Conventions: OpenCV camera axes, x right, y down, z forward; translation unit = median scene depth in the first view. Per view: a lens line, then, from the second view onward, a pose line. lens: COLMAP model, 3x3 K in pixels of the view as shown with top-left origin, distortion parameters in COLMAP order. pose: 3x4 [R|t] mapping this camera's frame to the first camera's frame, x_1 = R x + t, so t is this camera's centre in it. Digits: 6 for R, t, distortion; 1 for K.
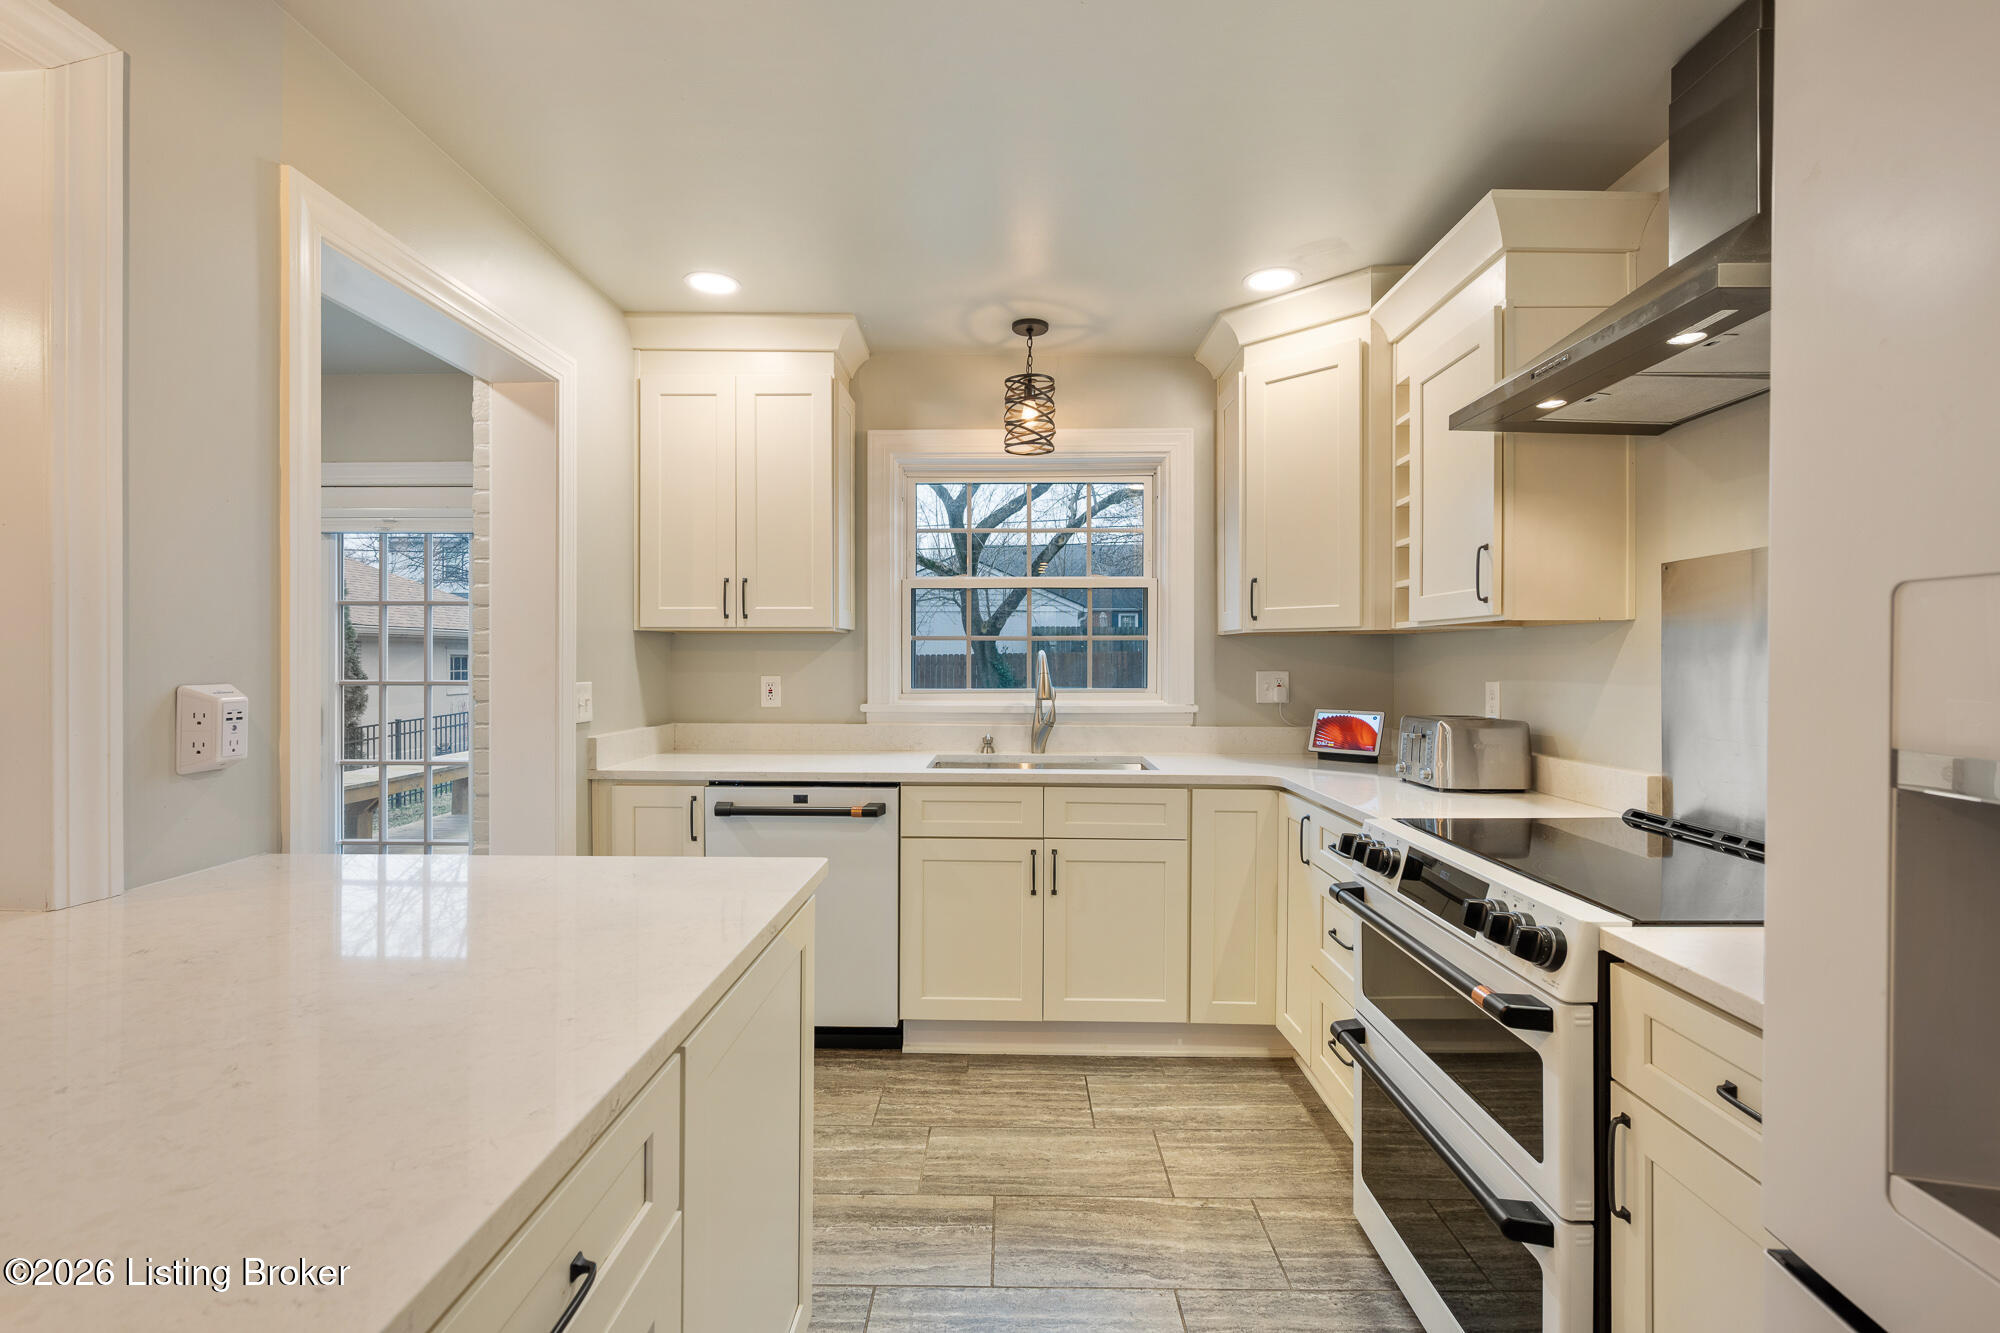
lens RADIAL K [[863.6, 0, 1006.7], [0, 863.6, 657.5], [0, 0, 1]] dist [0.002161, 0.000188]
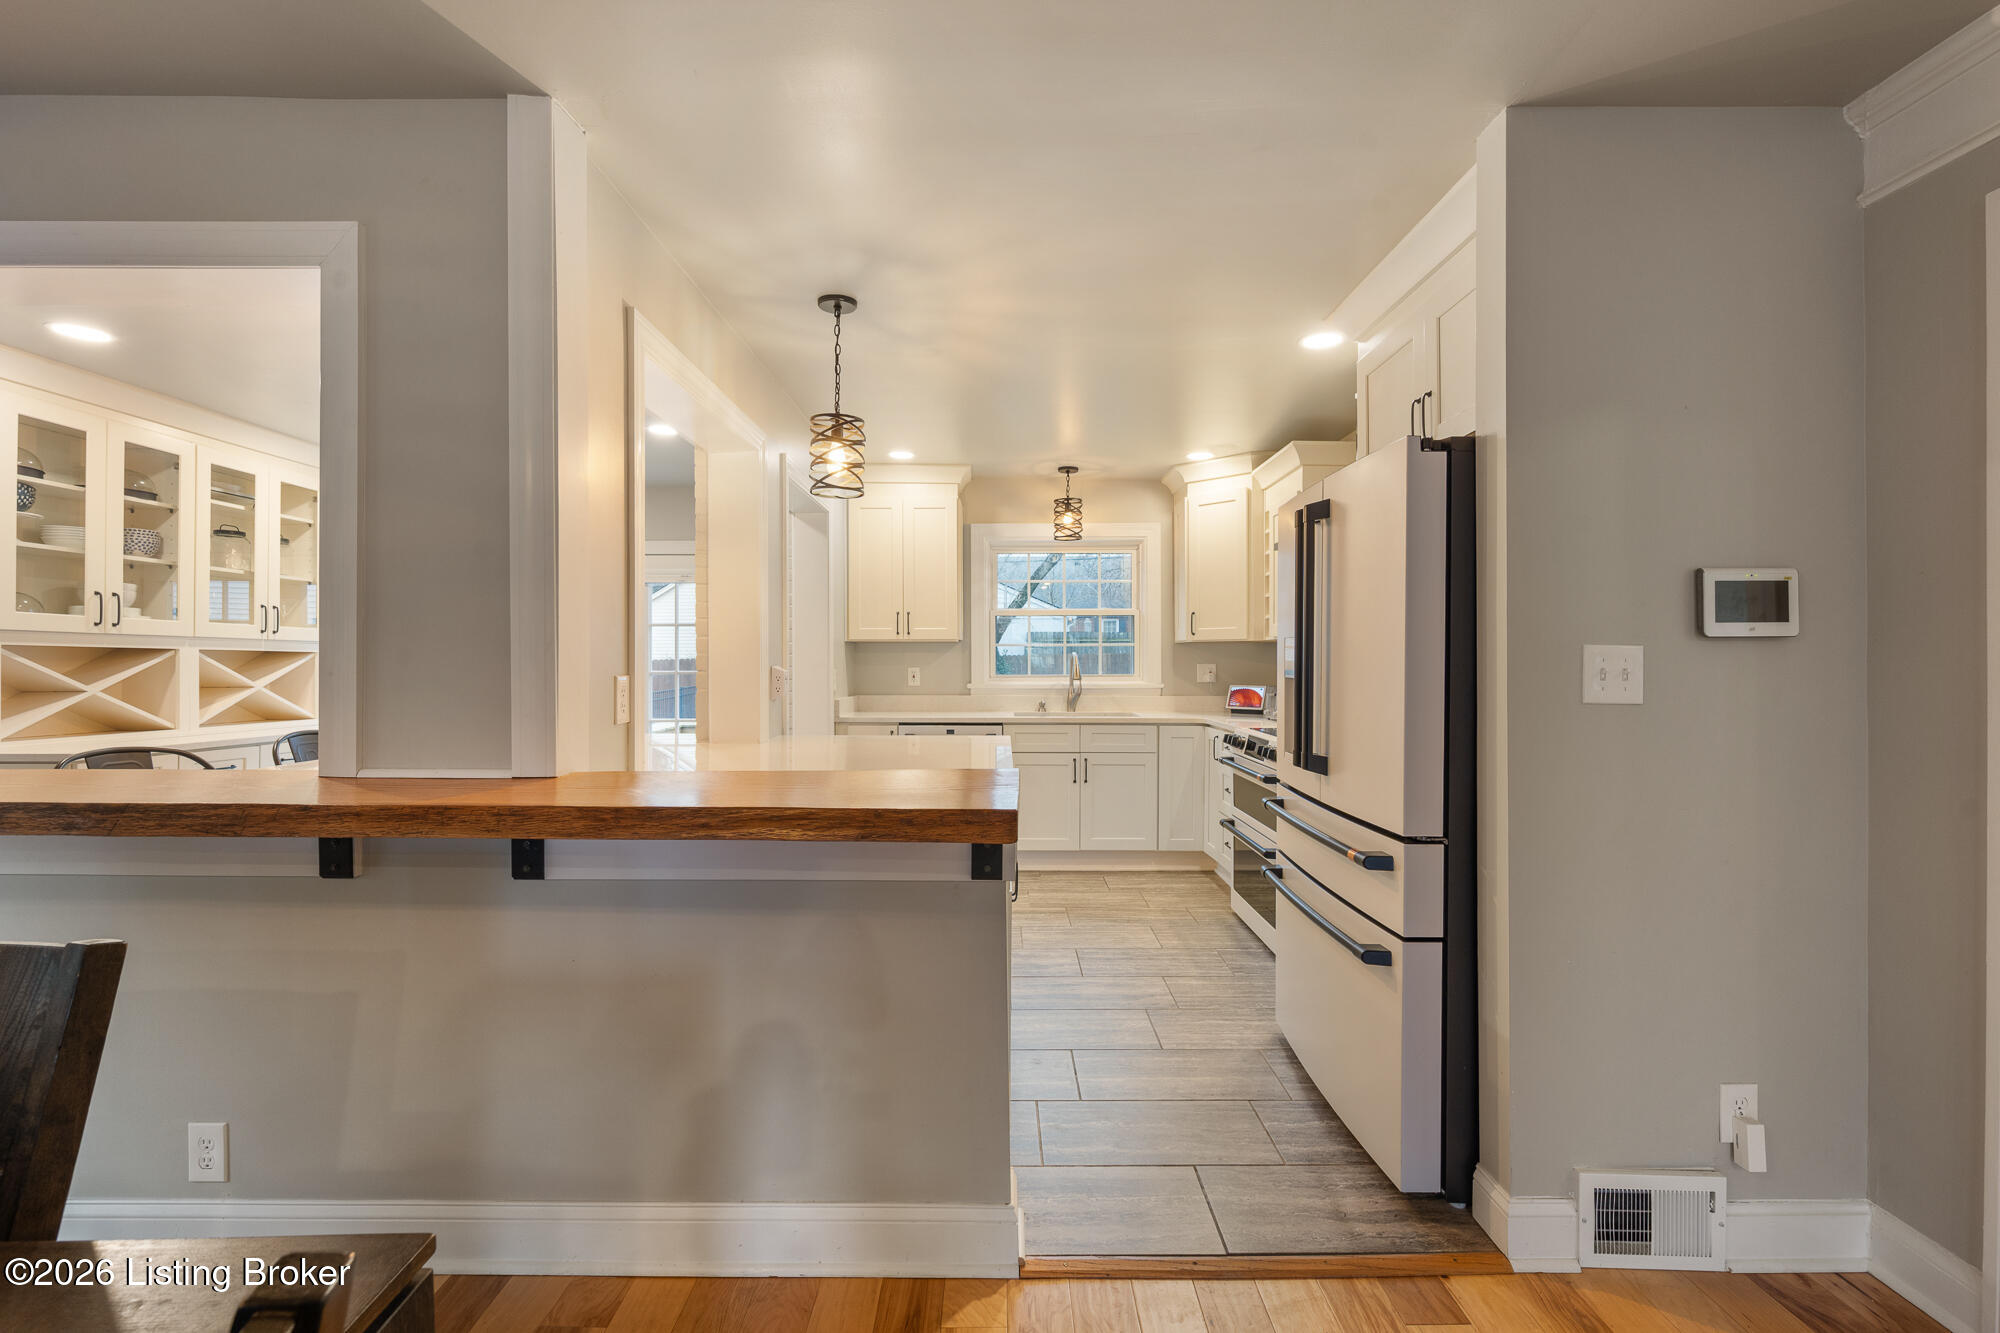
lens RADIAL K [[822.4, 0, 1003.8], [0, 822.4, 651.8], [0, 0, 1]] dist [0.000685, -0.000175]
pose [[0.999921, -0.002064, 0.012401, -0.134602], [0.002185, 0.999950, -0.009727, 0.007905], [-0.012381, 0.009754, 0.999876, -0.730126]]
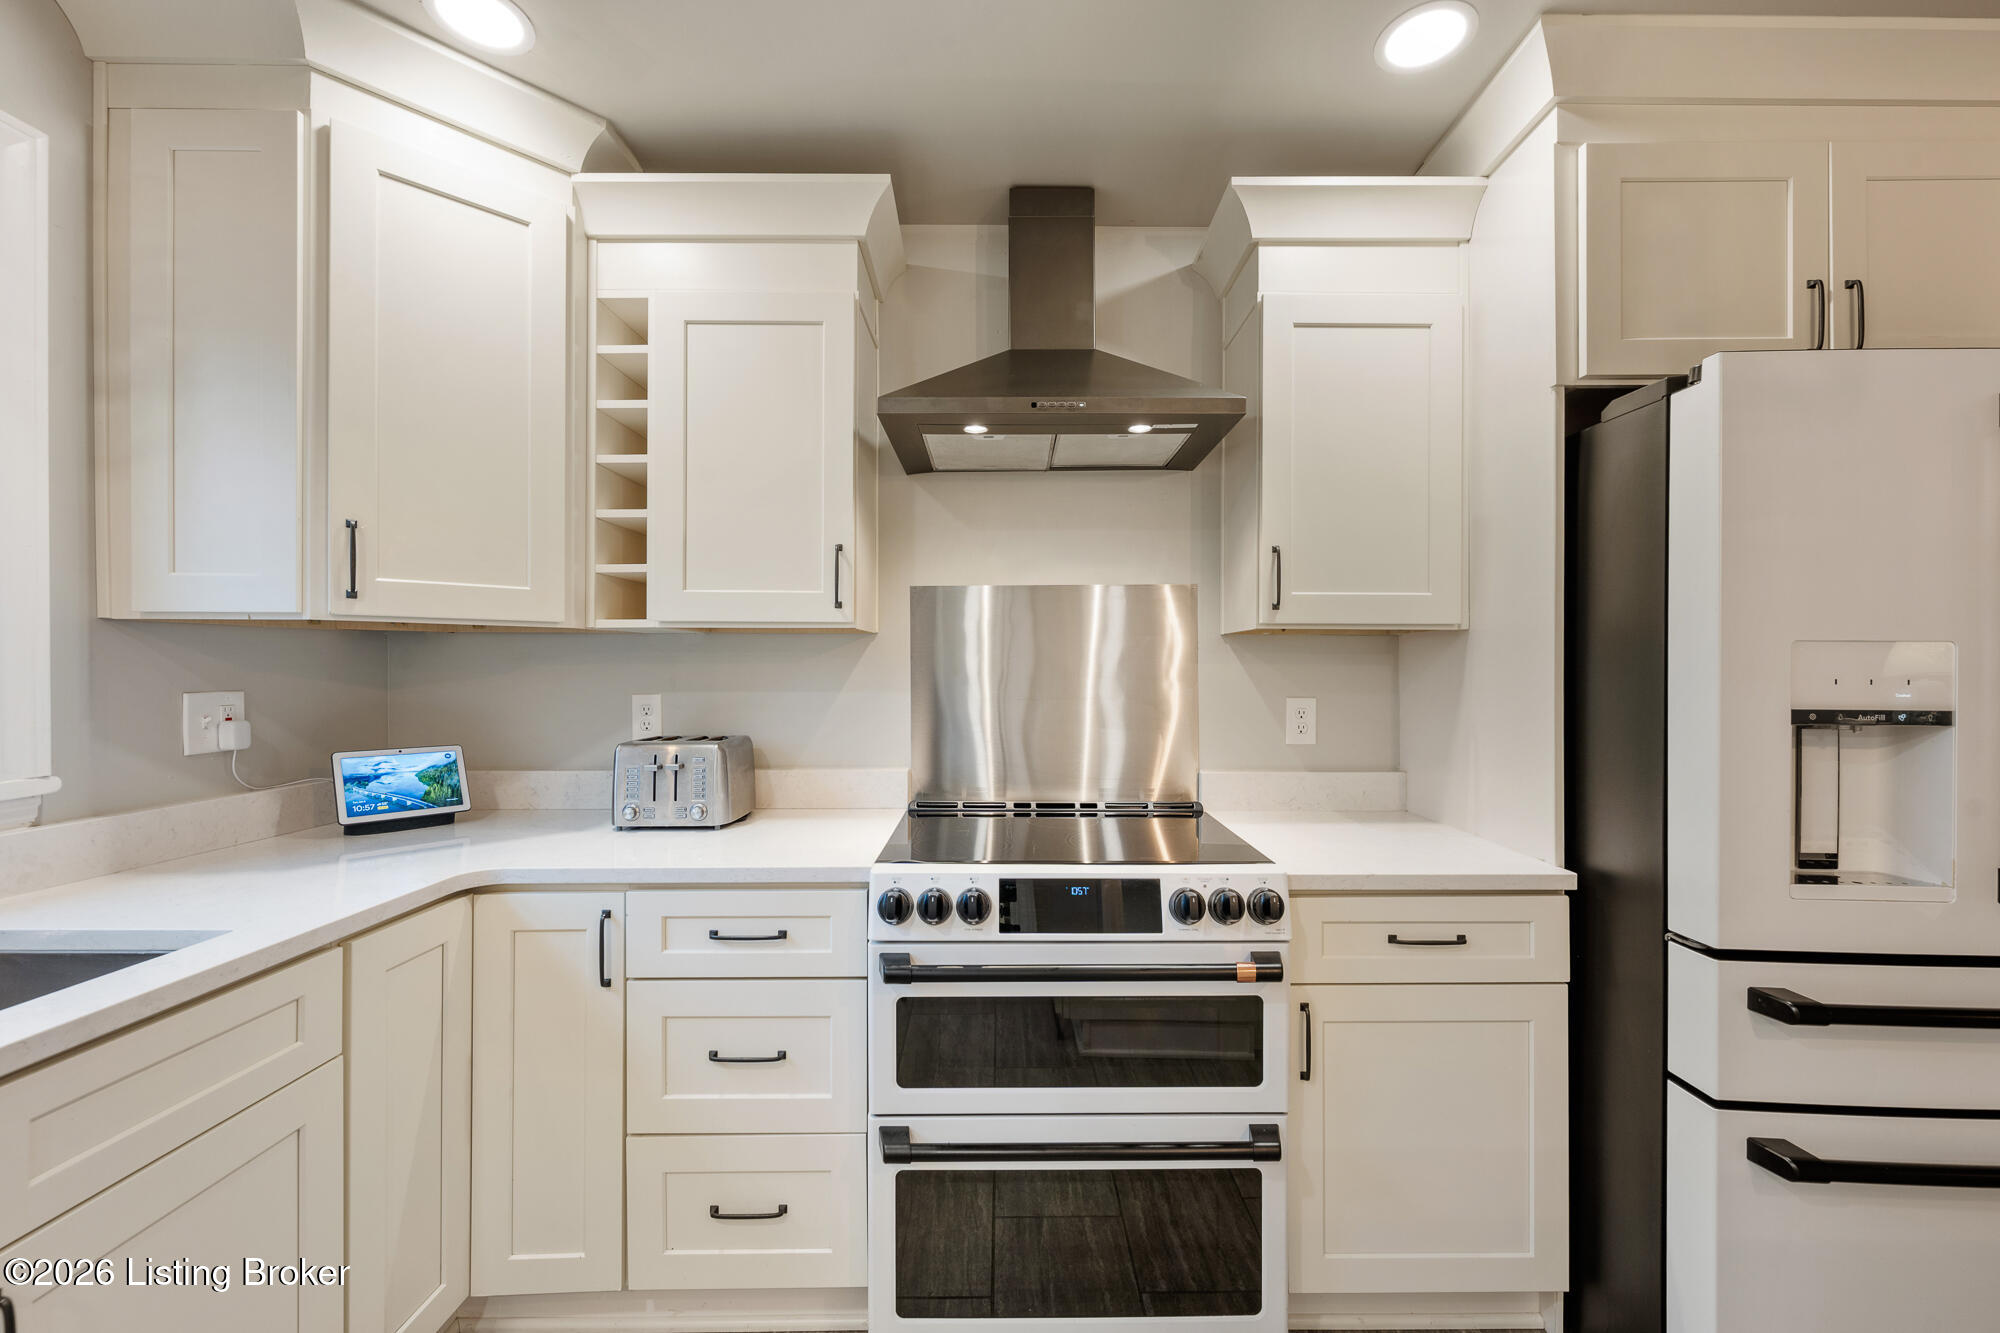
lens RADIAL K [[811.6, 0, 1000.0], [0, 811.6, 666.5], [0, 0, 1]] dist [-0.001666, -0.000120]
pose [[-0.015600, -0.003368, 0.999873, -0.223360], [-0.002032, 0.999992, 0.003337, -0.003071], [-0.999876, -0.001980, -0.015607, 0.602272]]
